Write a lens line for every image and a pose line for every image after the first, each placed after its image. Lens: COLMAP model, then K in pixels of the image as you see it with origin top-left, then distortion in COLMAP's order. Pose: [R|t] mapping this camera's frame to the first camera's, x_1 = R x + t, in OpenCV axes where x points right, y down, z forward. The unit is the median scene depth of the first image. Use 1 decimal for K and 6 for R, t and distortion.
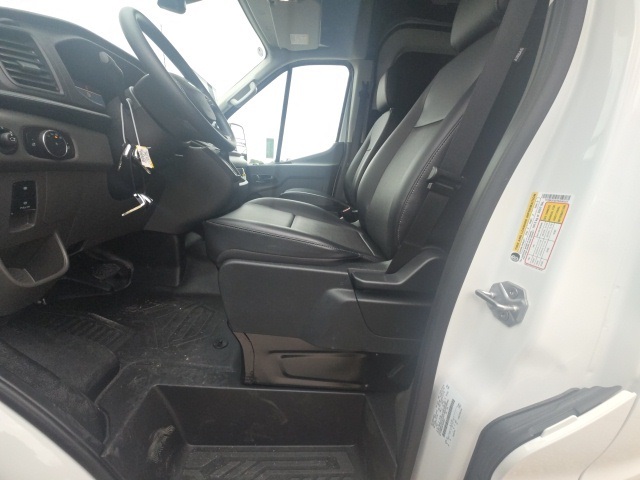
lens RADIAL K [[250.9, 0, 316.8], [0, 250.9, 241.6], [0, 0, 1]] dist [0.000660, -0.012138]
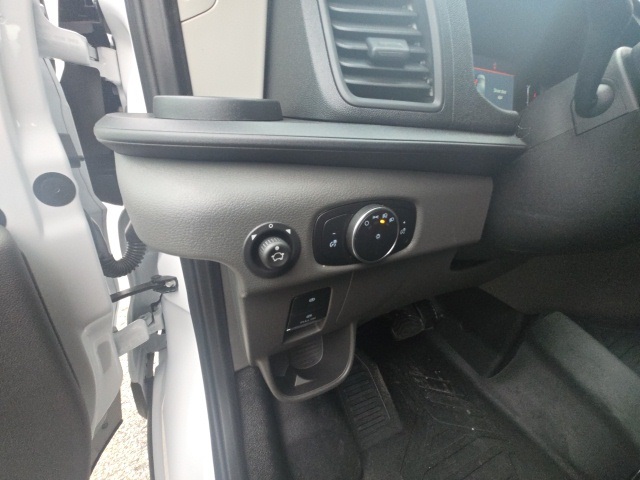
lens RADIAL K [[250.9, 0, 316.8], [0, 250.9, 241.6], [0, 0, 1]] dist [0.000660, -0.012138]
pose [[0.364375, 0.354246, -0.861244, -0.379788], [-0.277664, 0.924085, 0.262620, -0.252699], [0.888895, 0.143444, 0.435075, 0.379703]]
